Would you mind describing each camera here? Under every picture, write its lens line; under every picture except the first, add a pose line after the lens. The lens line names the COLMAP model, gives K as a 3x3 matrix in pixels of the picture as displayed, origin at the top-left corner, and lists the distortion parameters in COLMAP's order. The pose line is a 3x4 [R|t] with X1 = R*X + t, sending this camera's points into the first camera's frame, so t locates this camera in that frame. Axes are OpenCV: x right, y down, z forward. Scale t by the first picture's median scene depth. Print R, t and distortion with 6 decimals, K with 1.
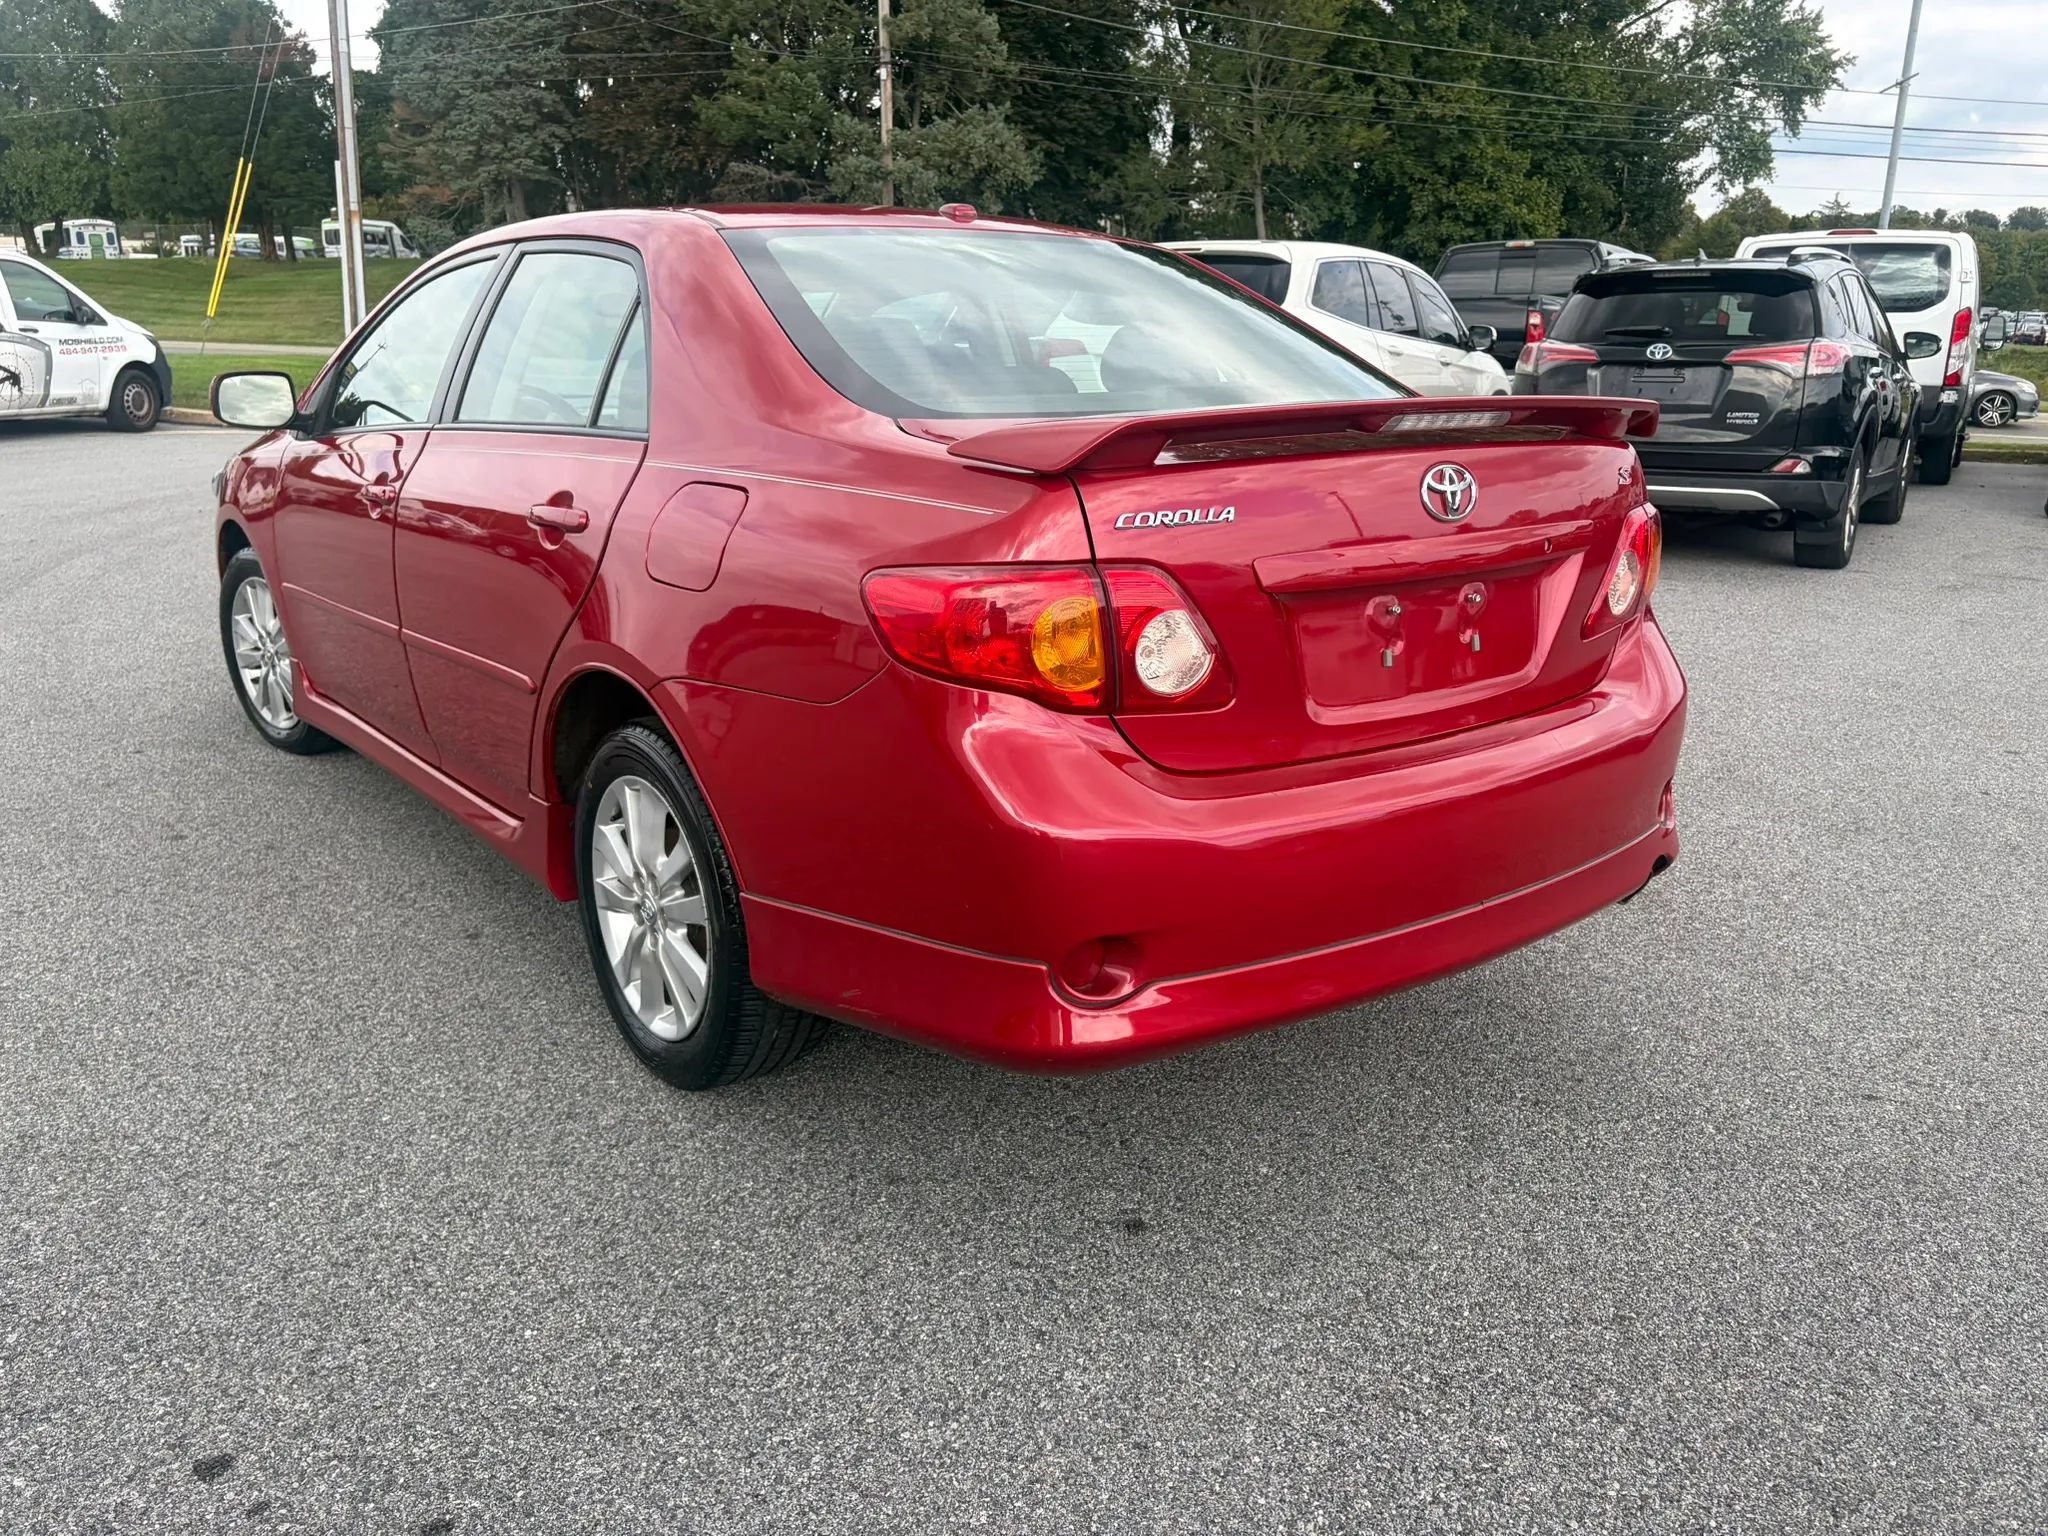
lens RADIAL K [[1543.6, 0, 1037.4], [0, 1543.6, 781.6], [0, 0, 1]] dist [0.058471, -0.063140]
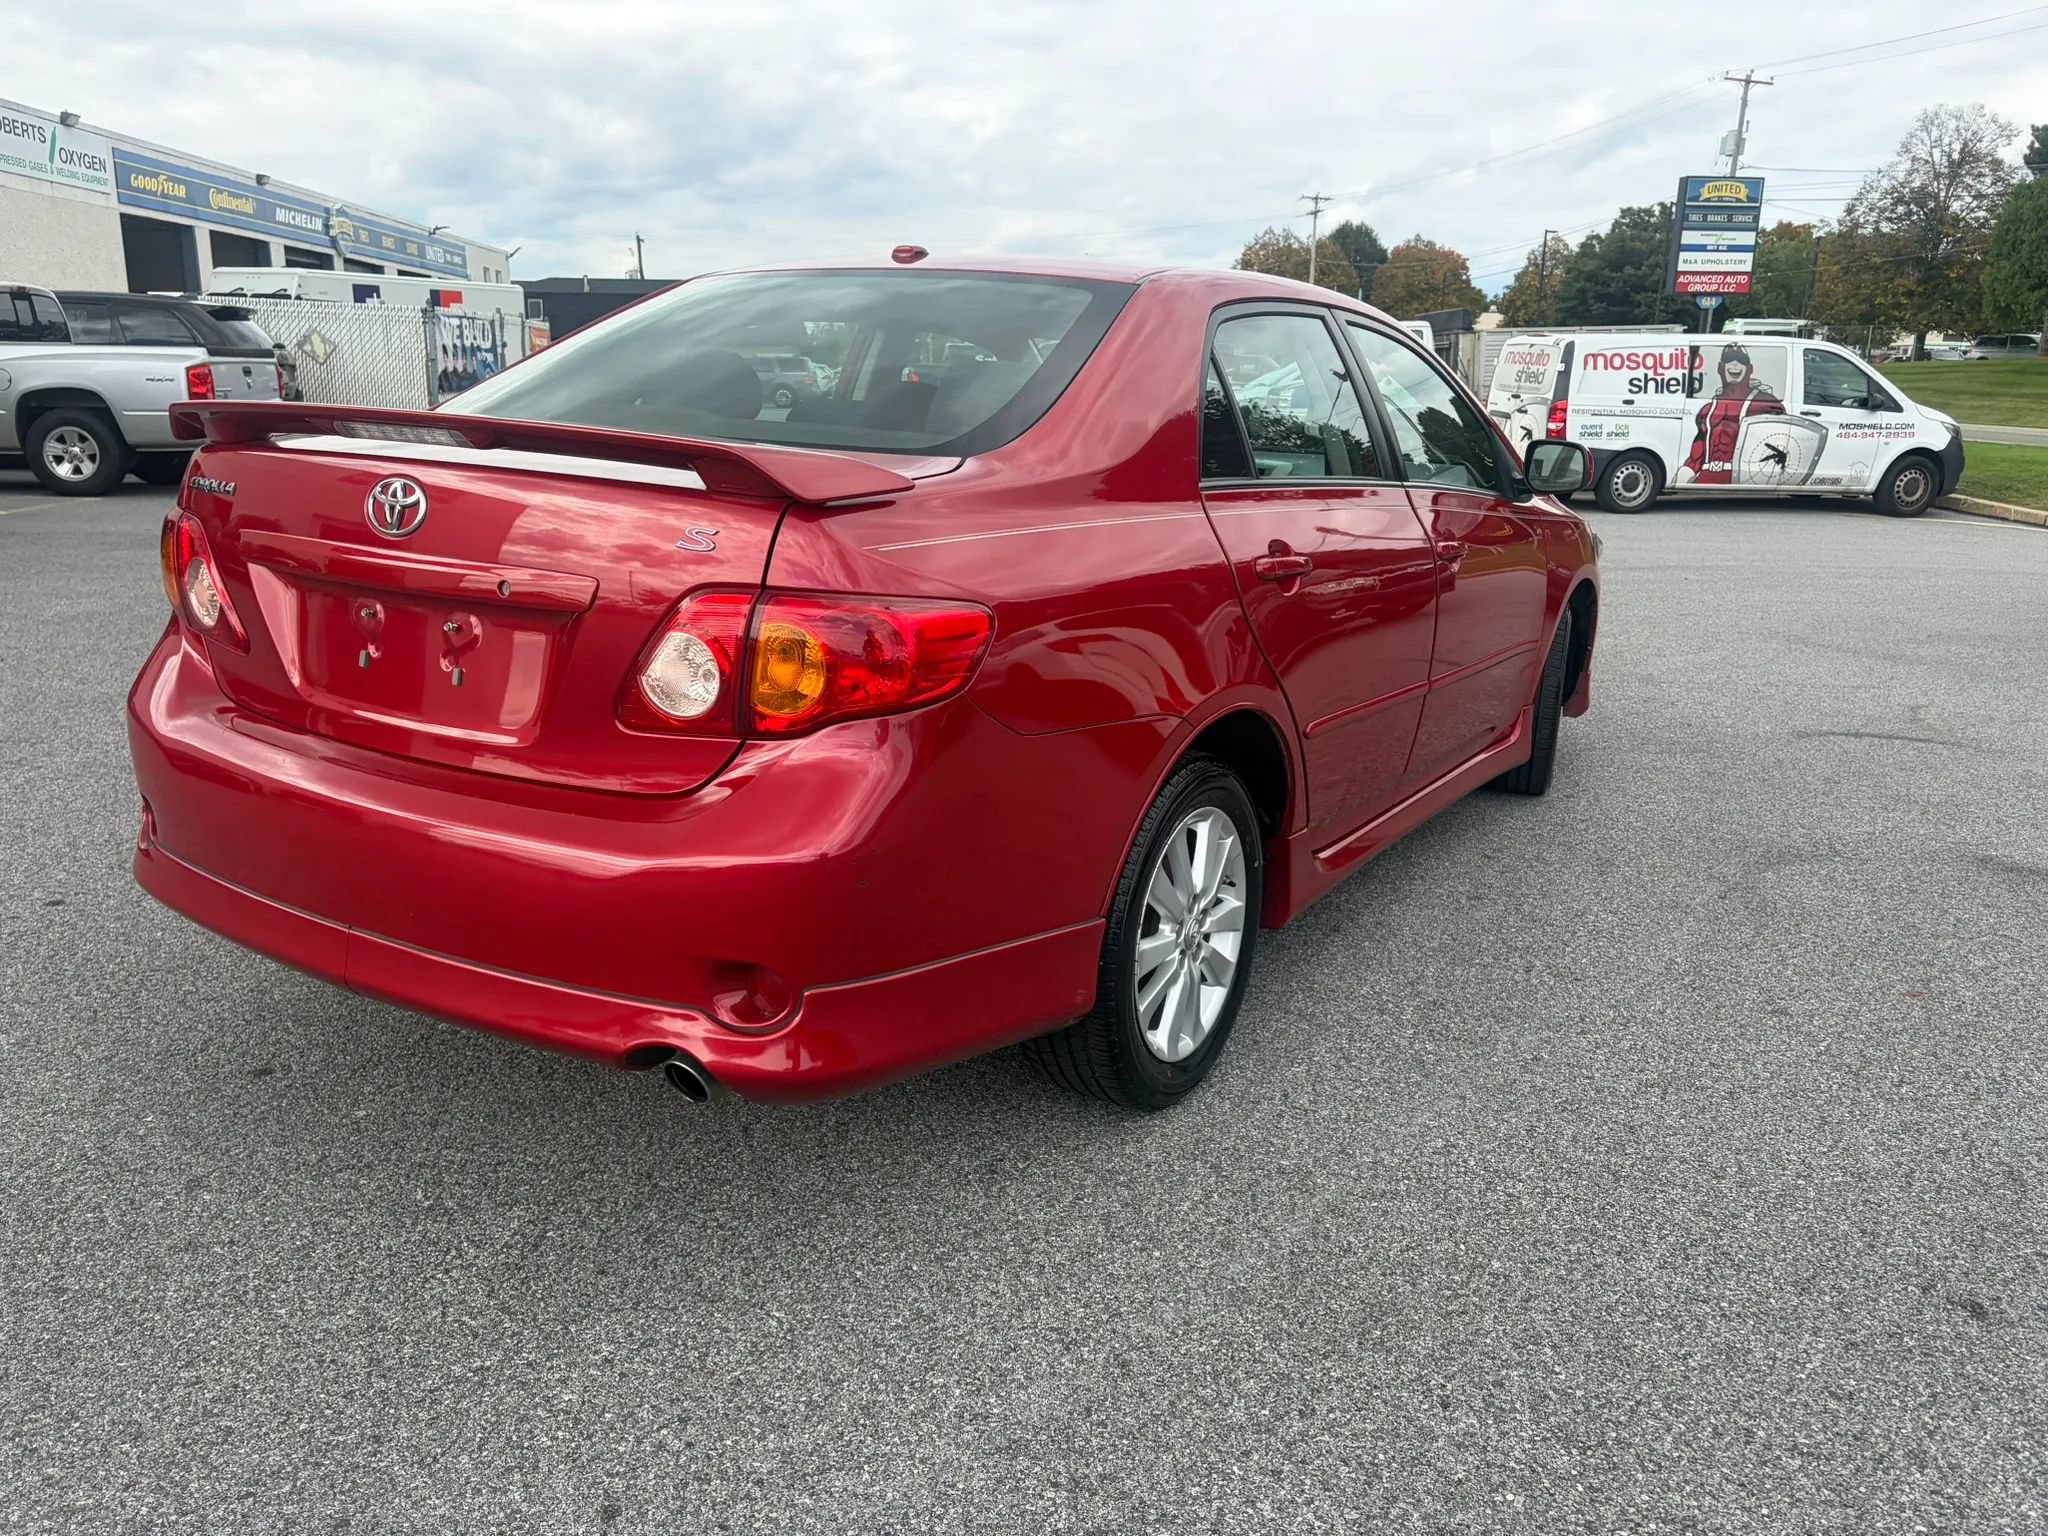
lens RADIAL K [[1543.6, 0, 1036.6], [0, 1543.6, 764.5], [0, 0, 1]] dist [0.058471, -0.063140]
pose [[0.360457, 0.229846, -0.904014, 0.064365], [-0.291402, 0.948406, 0.124943, -0.013114], [0.886090, 0.218395, 0.408837, 0.047742]]
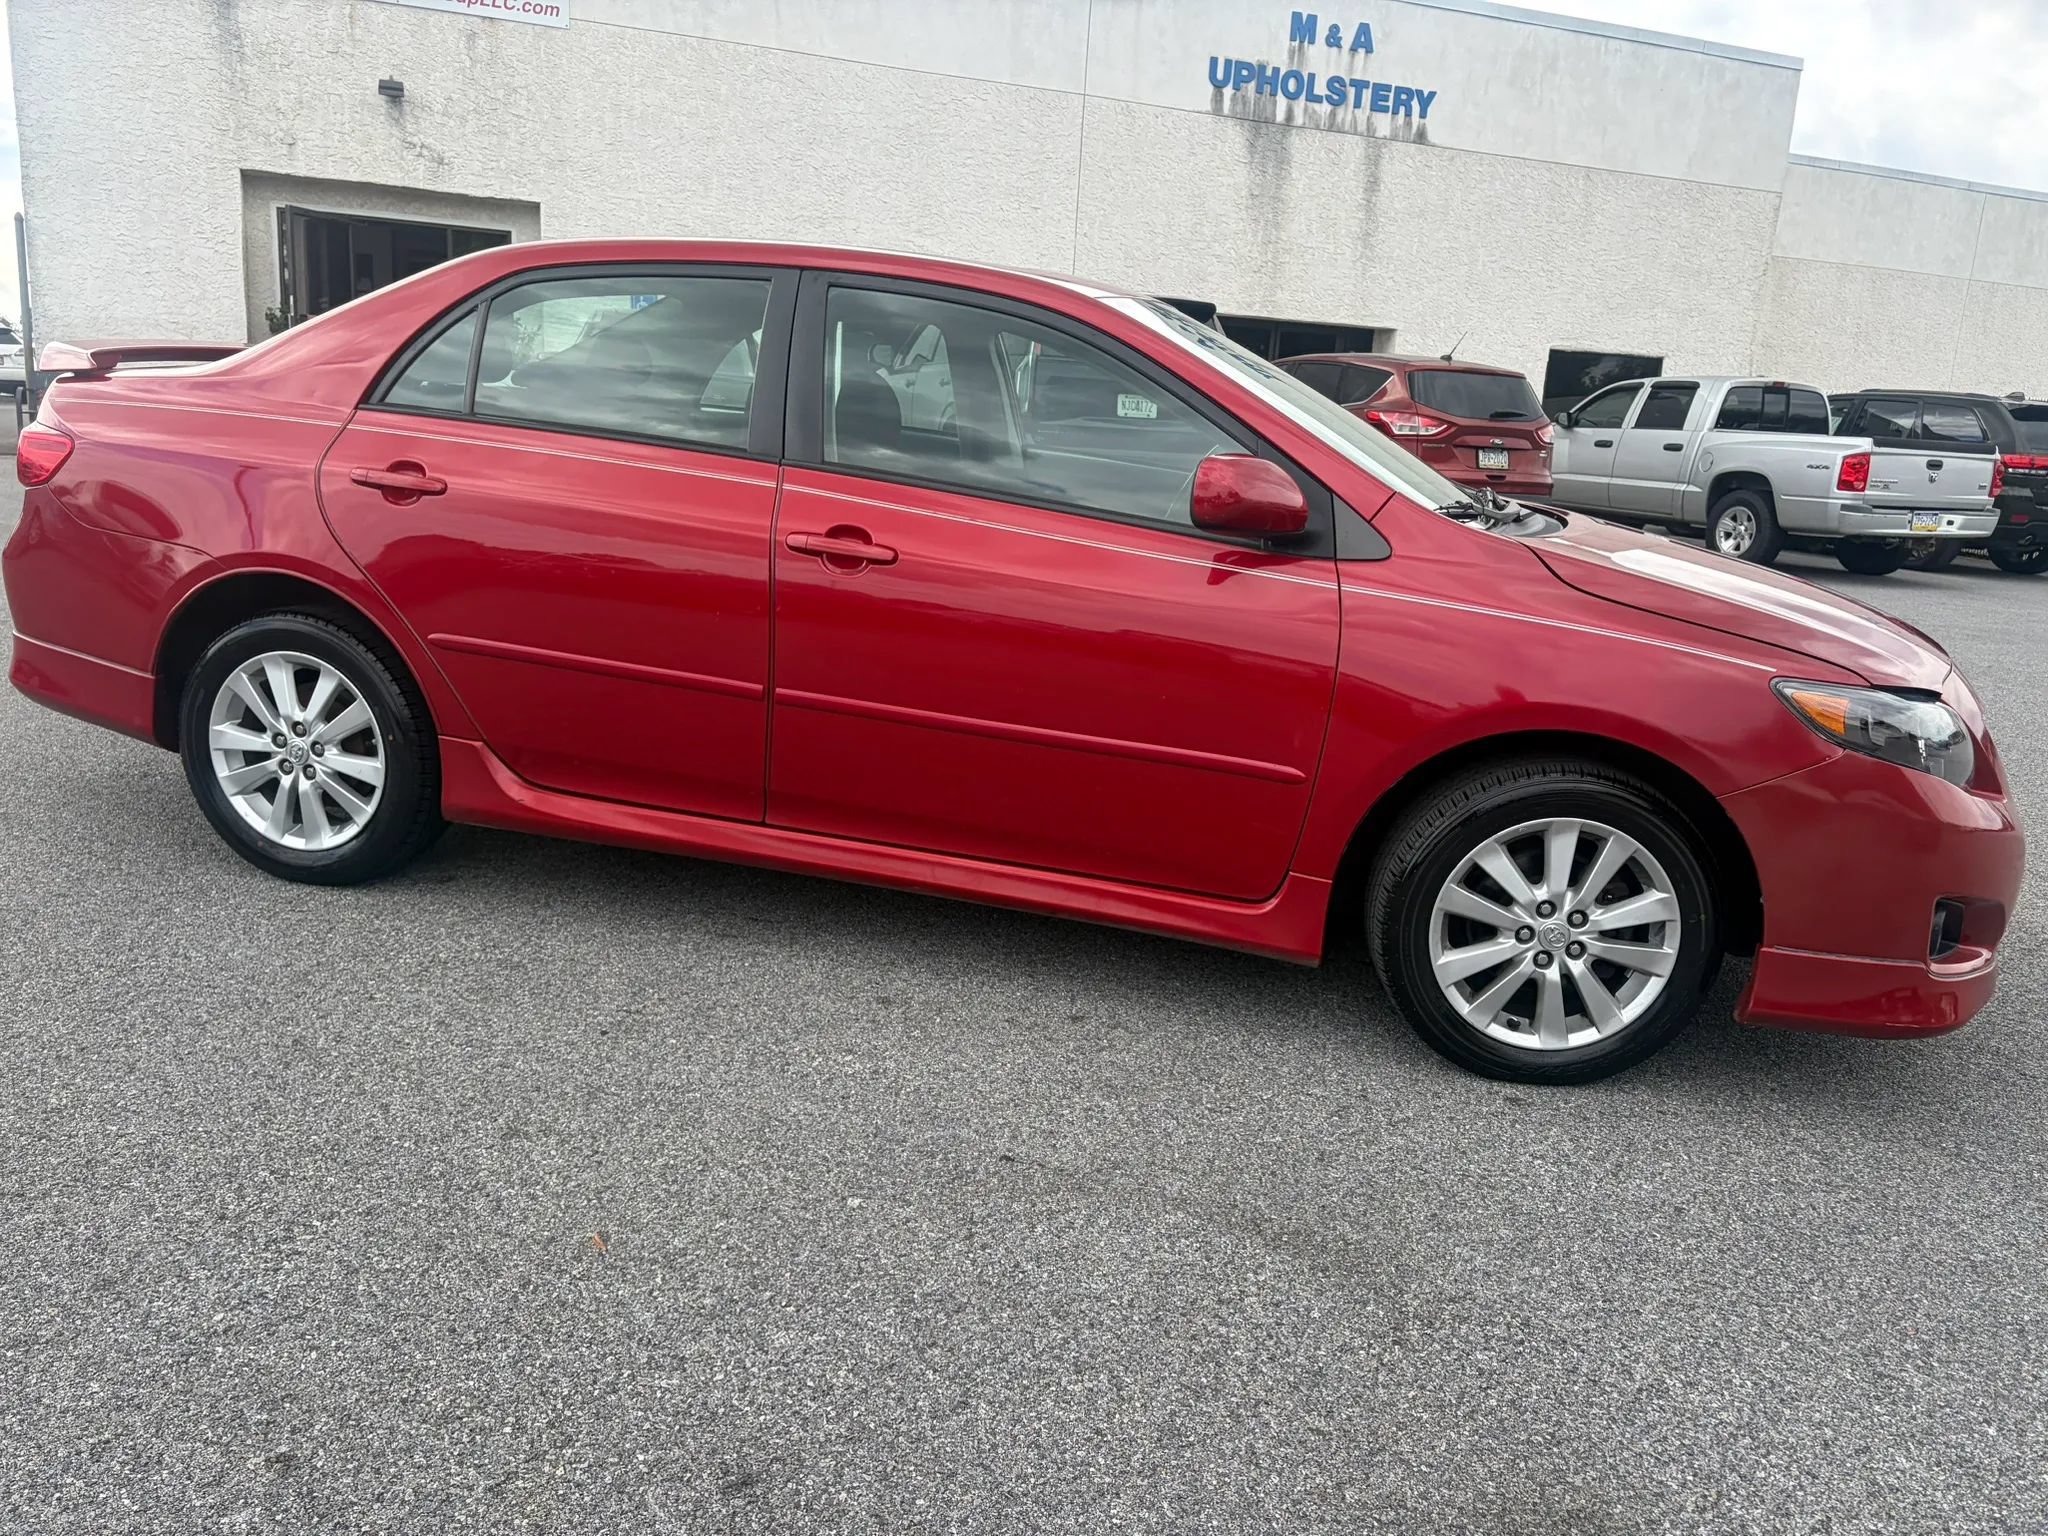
lens RADIAL K [[1543.6, 0, 1039.1], [0, 1543.6, 771.2], [0, 0, 1]] dist [0.058471, -0.063140]
pose [[-0.790521, 0.088052, -0.606072, 0.032524], [-0.242127, 0.864053, 0.441347, -0.042308], [0.562539, 0.495641, -0.661732, 0.148127]]
